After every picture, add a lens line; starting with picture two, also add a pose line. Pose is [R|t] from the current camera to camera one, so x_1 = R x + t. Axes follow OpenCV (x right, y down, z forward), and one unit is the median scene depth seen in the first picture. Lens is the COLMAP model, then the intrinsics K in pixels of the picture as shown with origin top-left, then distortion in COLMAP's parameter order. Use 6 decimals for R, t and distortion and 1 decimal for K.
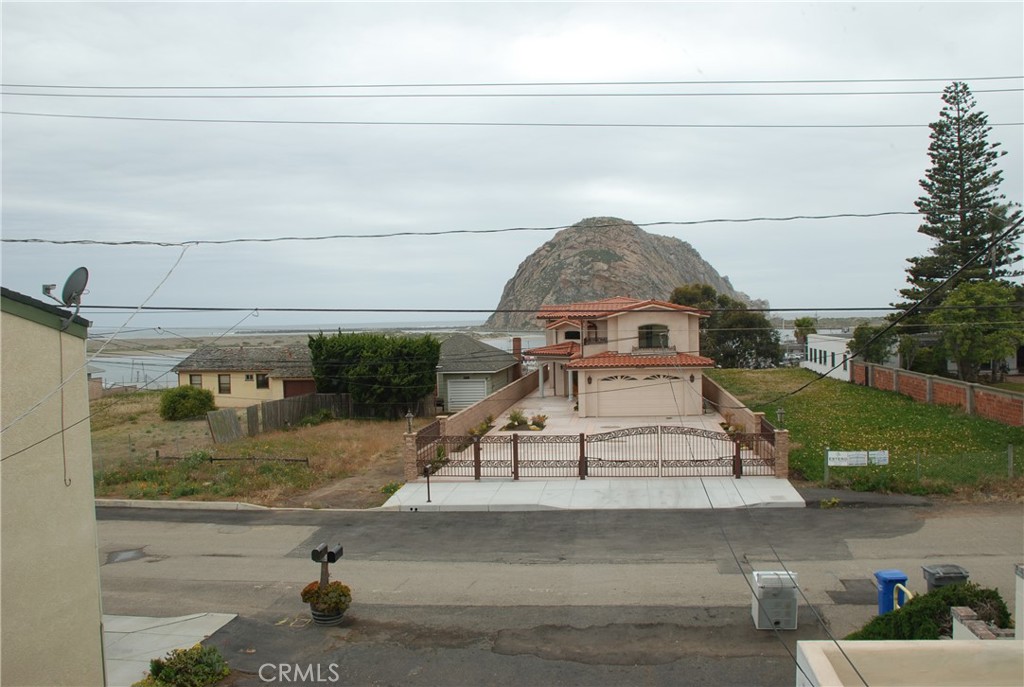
lens RADIAL K [[818.4, 0, 510.7], [0, 818.4, 344.4], [0, 0, 1]] dist [-0.090646, -0.001955]
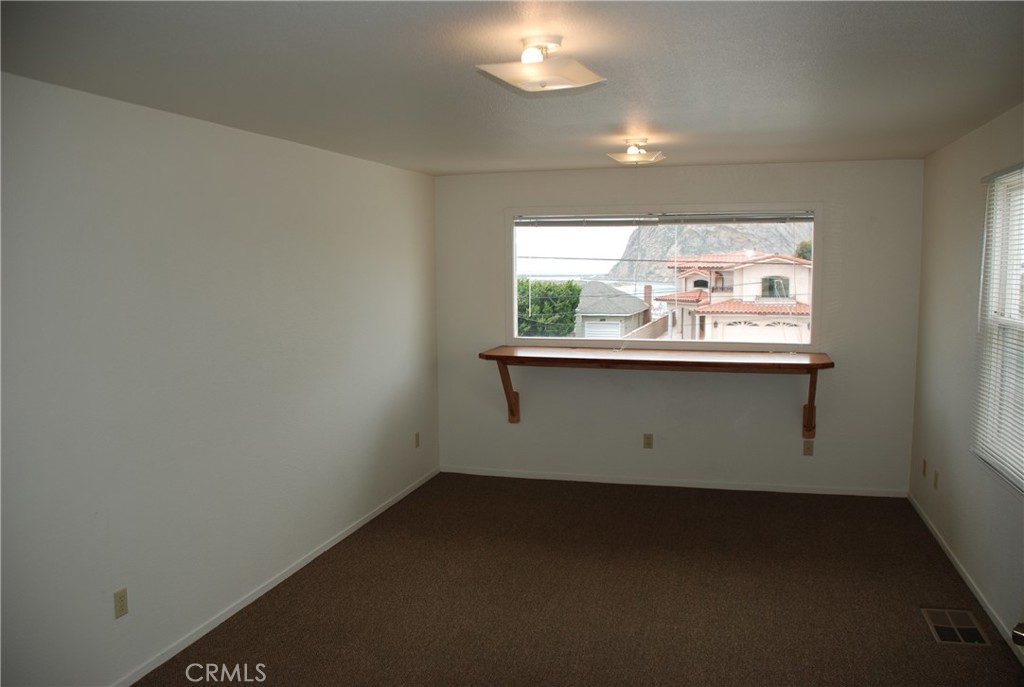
lens RADIAL K [[818.4, 0, 514.8], [0, 818.4, 343.9], [0, 0, 1]] dist [-0.090646, -0.001955]
pose [[0.989555, 0.035168, -0.139798, -0.016425], [-0.026329, 0.997565, 0.064578, 0.005060], [0.141729, -0.060223, 0.988072, -0.124398]]
